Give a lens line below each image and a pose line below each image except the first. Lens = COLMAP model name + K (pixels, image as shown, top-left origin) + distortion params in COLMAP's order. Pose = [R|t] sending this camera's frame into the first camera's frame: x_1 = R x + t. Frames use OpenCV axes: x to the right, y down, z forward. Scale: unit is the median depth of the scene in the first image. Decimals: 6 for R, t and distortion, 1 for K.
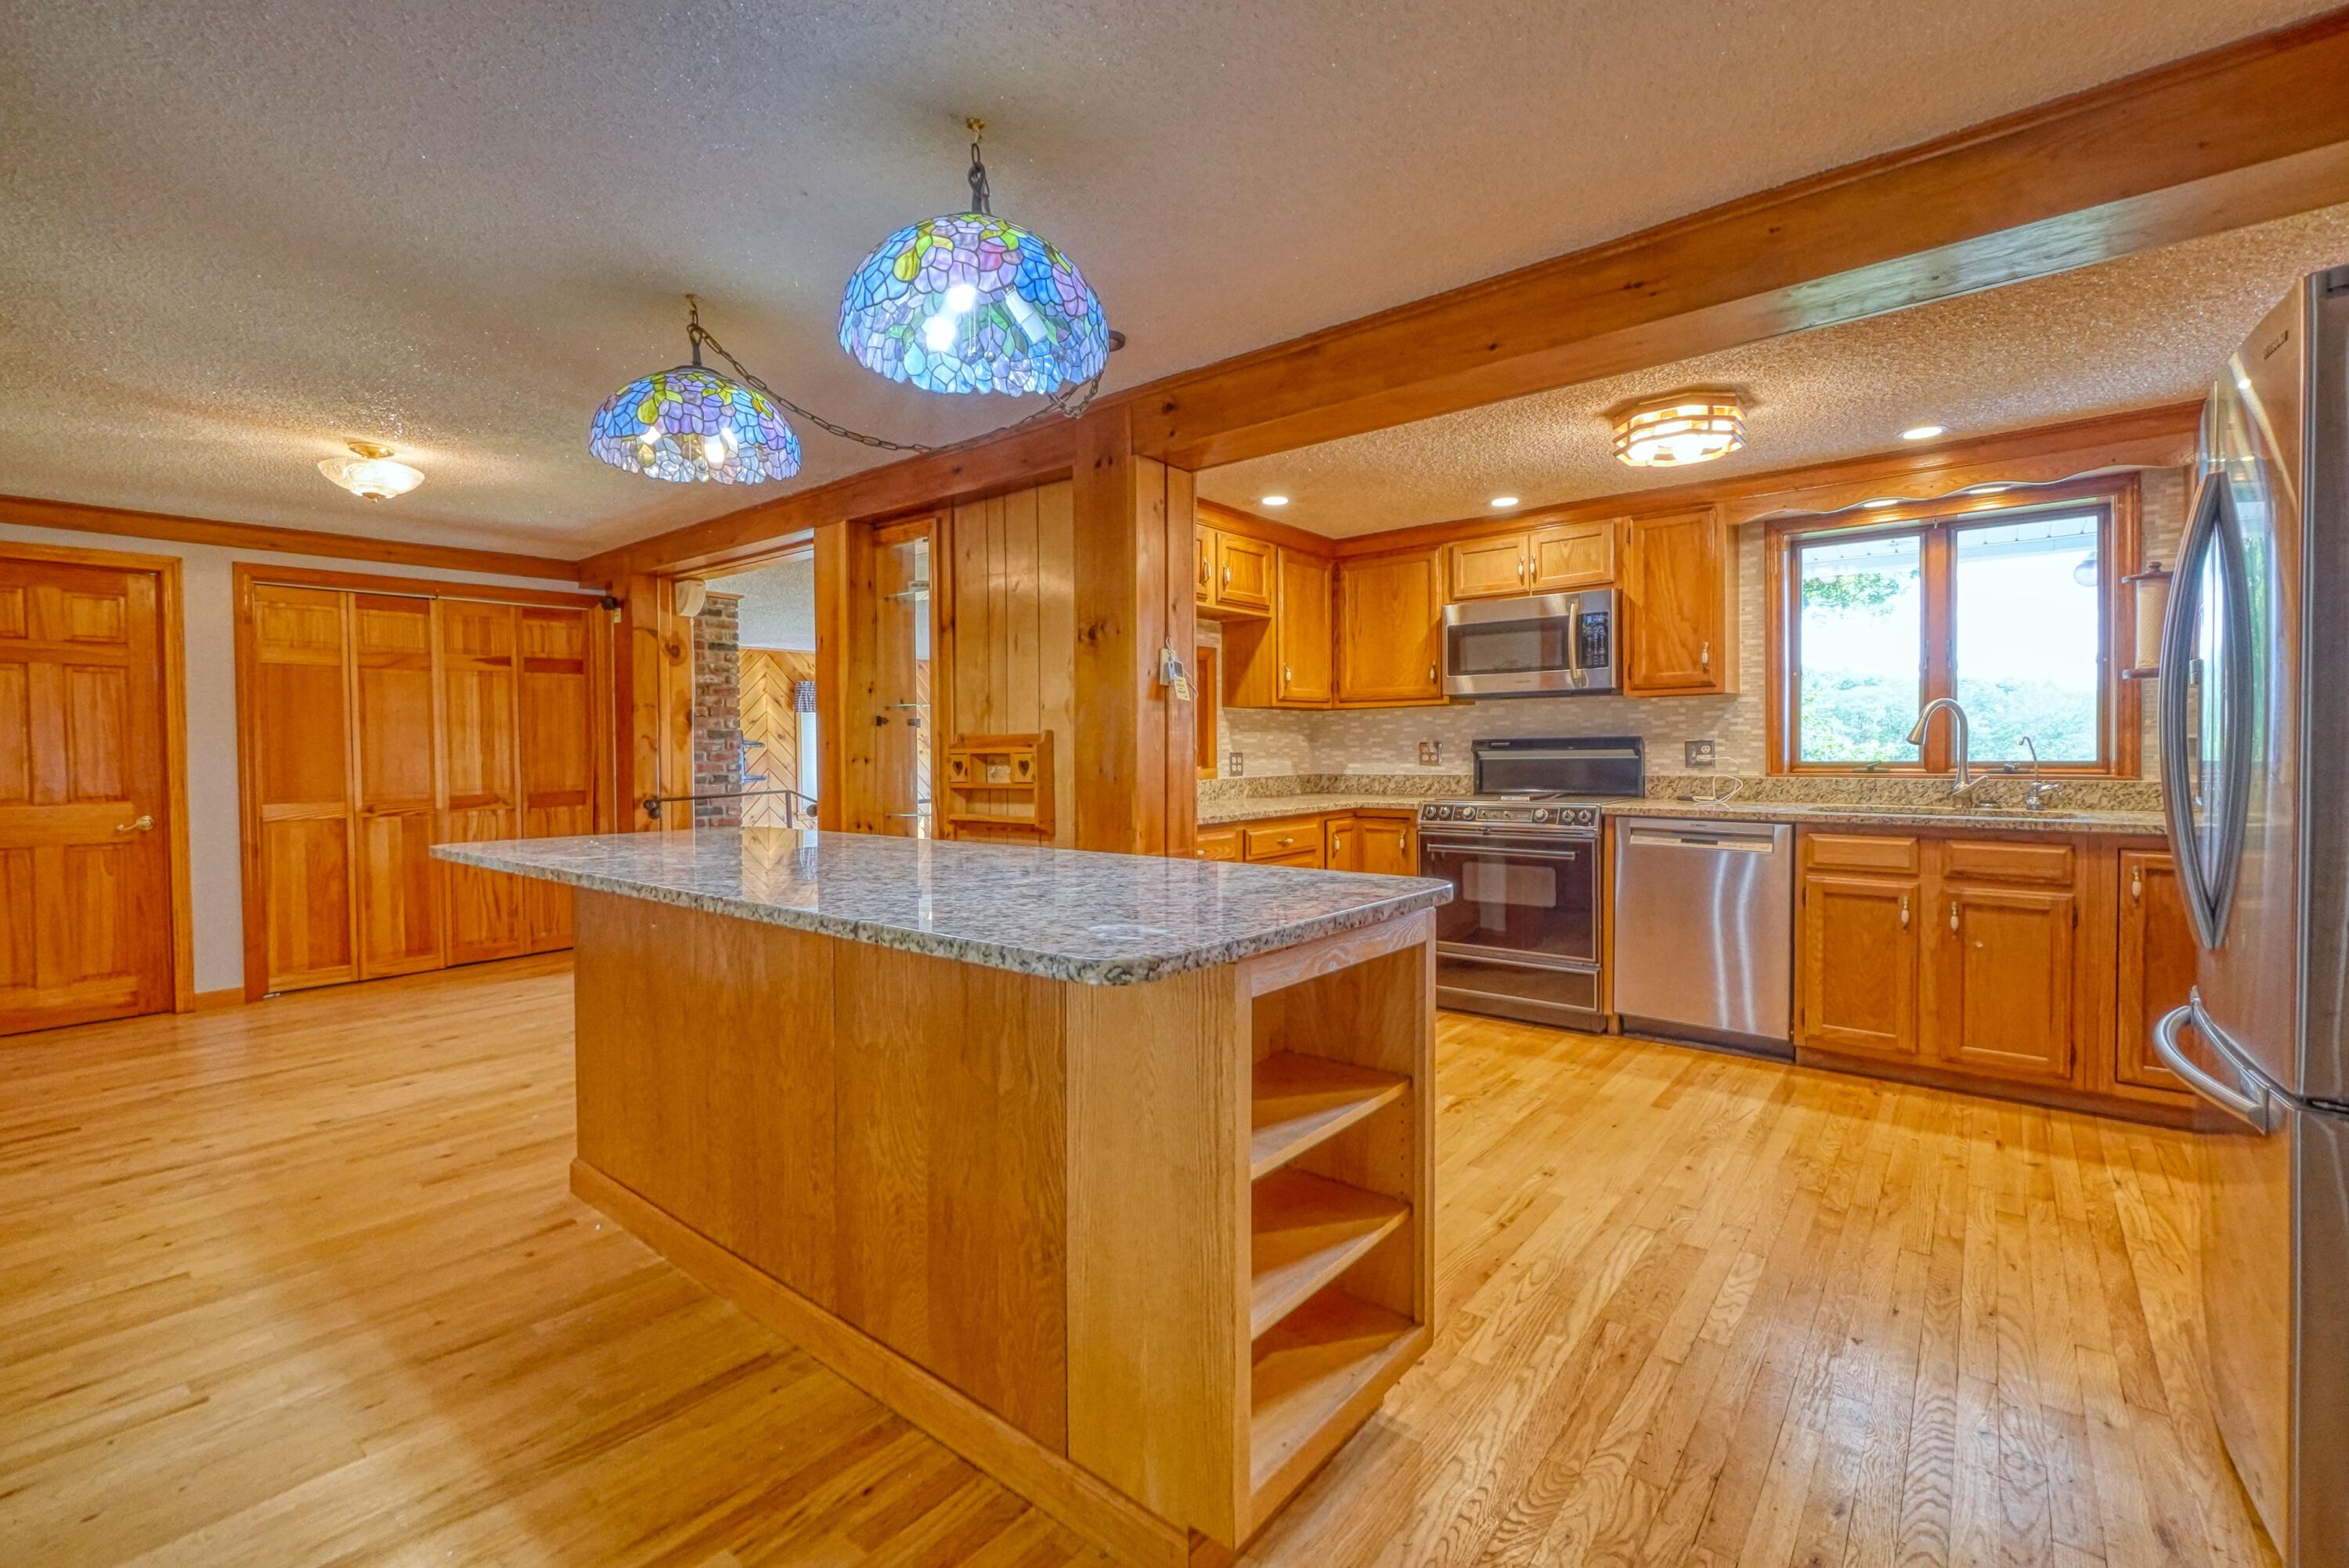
lens RADIAL K [[1012.0, 0, 1161.4], [0, 1012.0, 770.3], [0, 0, 1]] dist [-0.005194, 0.000746]
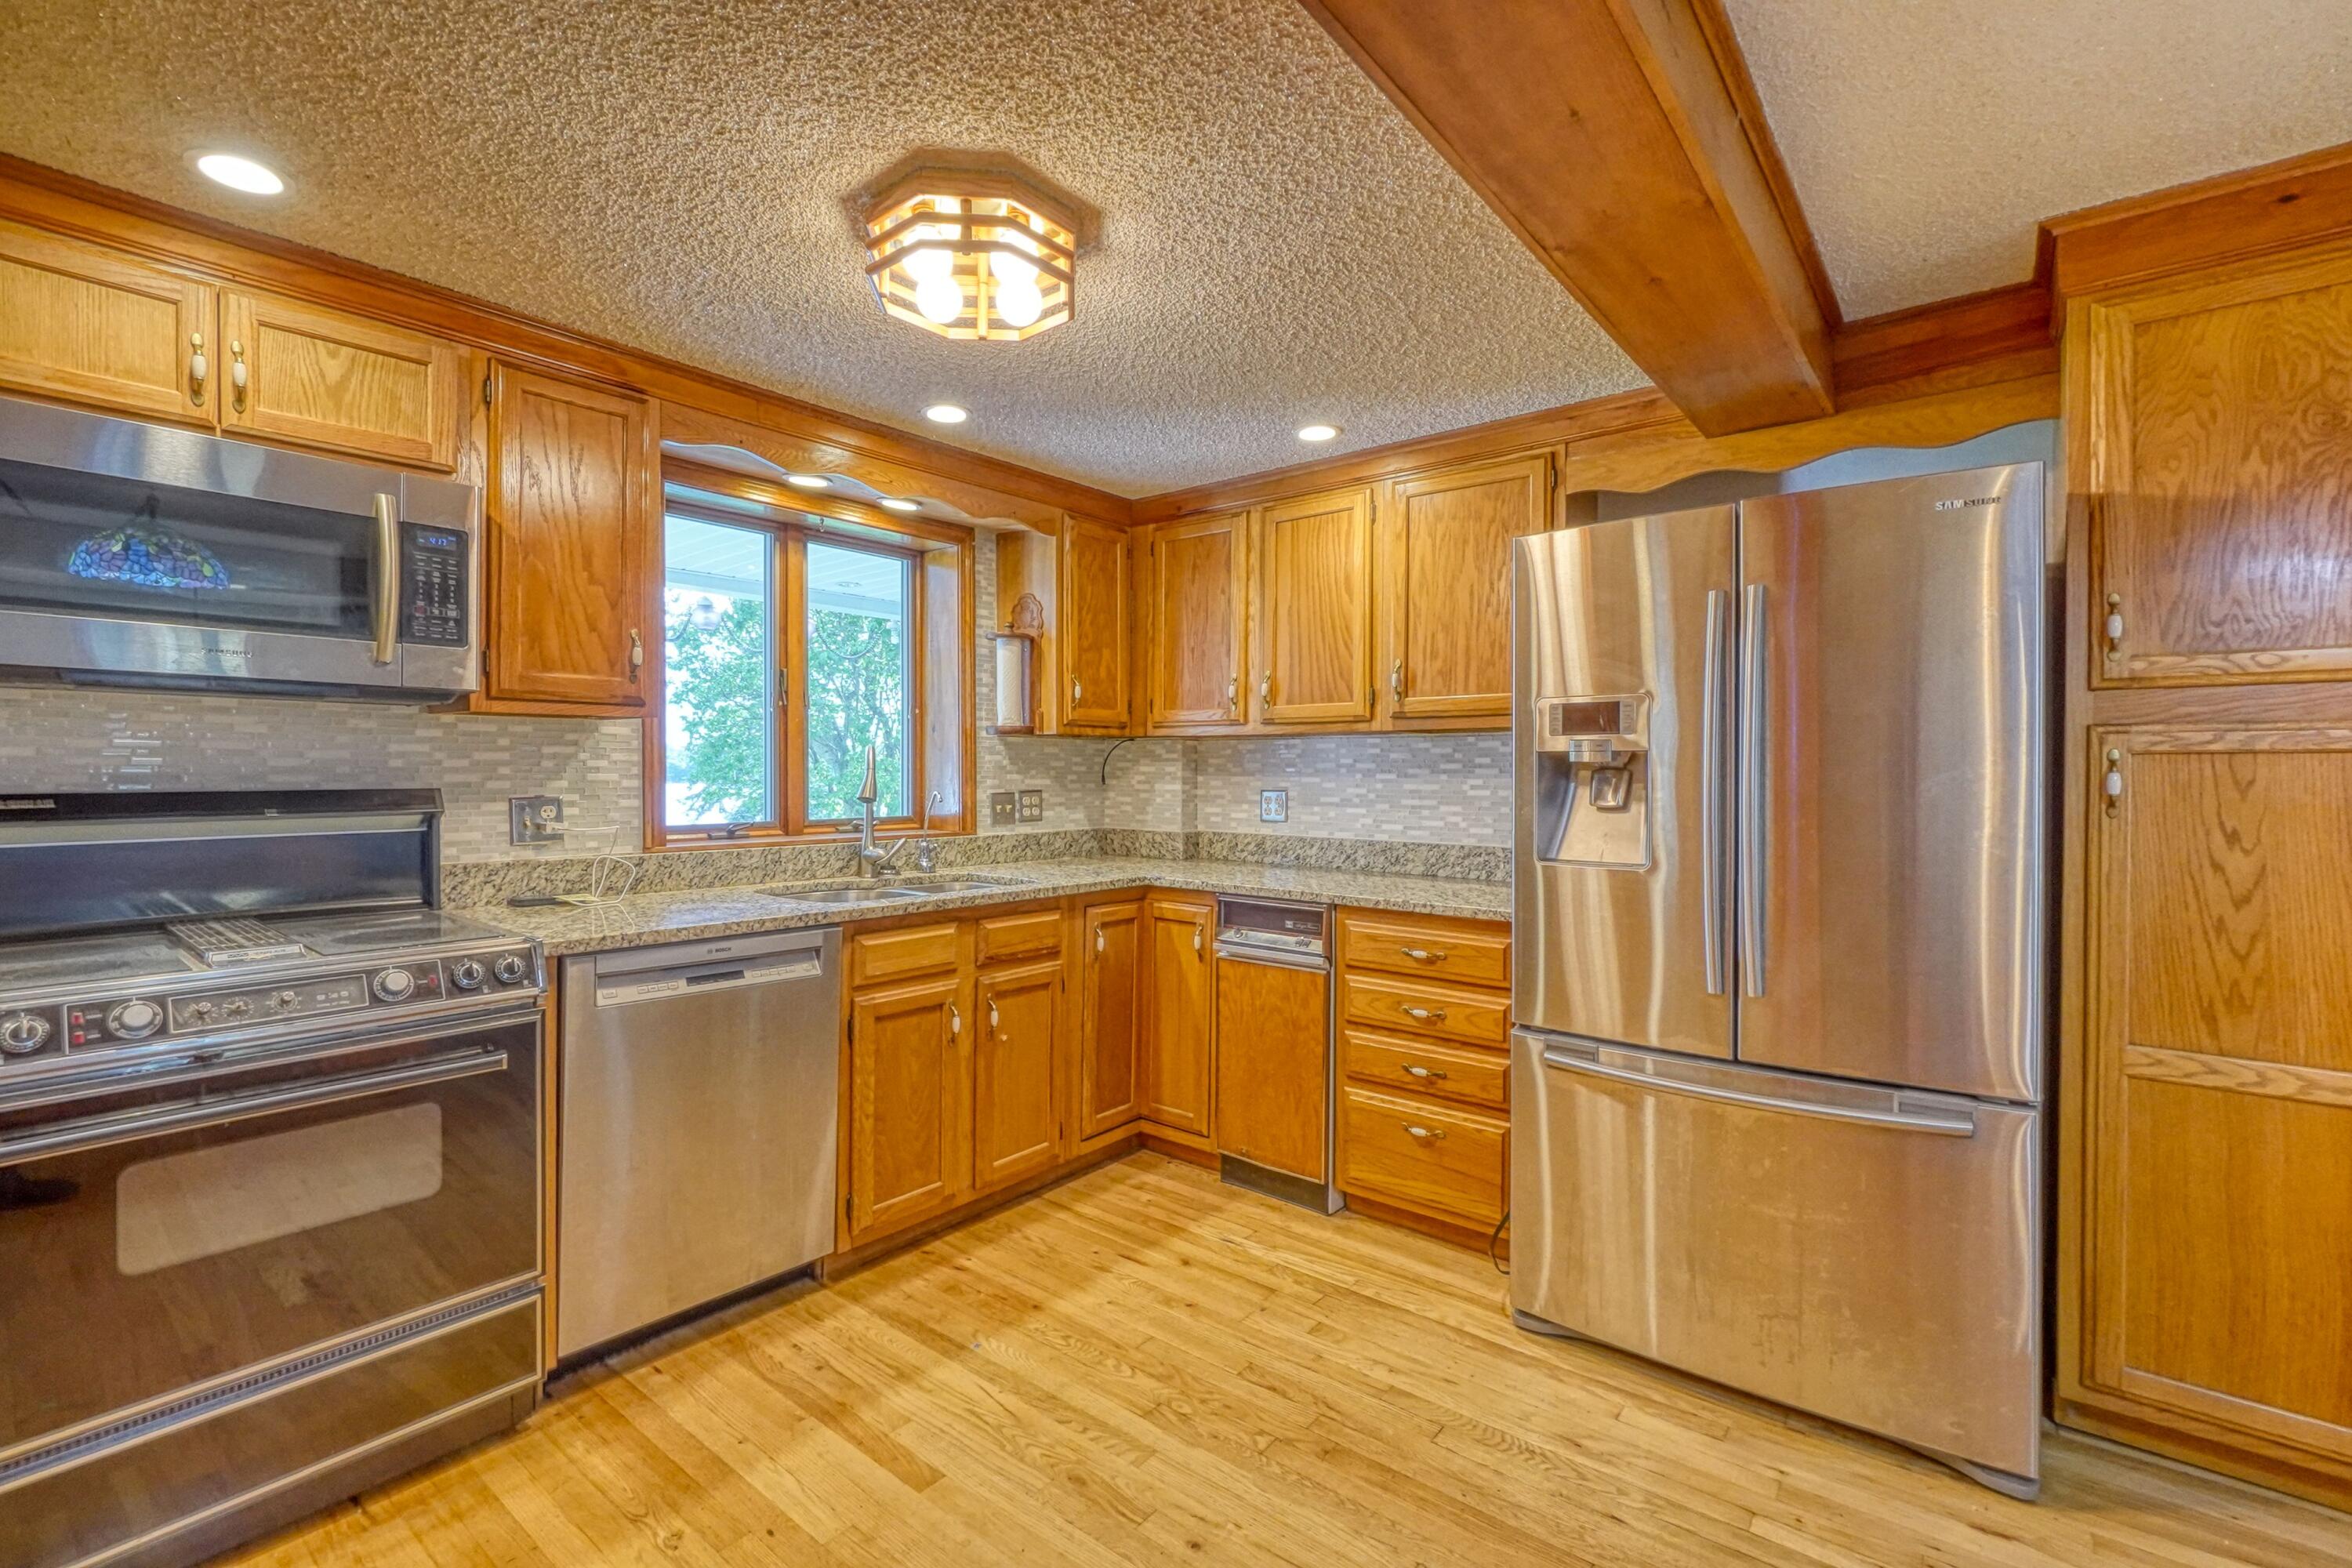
lens RADIAL K [[1013.4, 0, 1181.2], [0, 1013.4, 781.2], [0, 0, 1]] dist [-0.005194, 0.000746]
pose [[-0.011874, 0.003868, 0.999922, -0.049501], [0.017412, 0.999842, -0.003661, -0.036096], [-0.999778, 0.017367, -0.011939, 0.781557]]
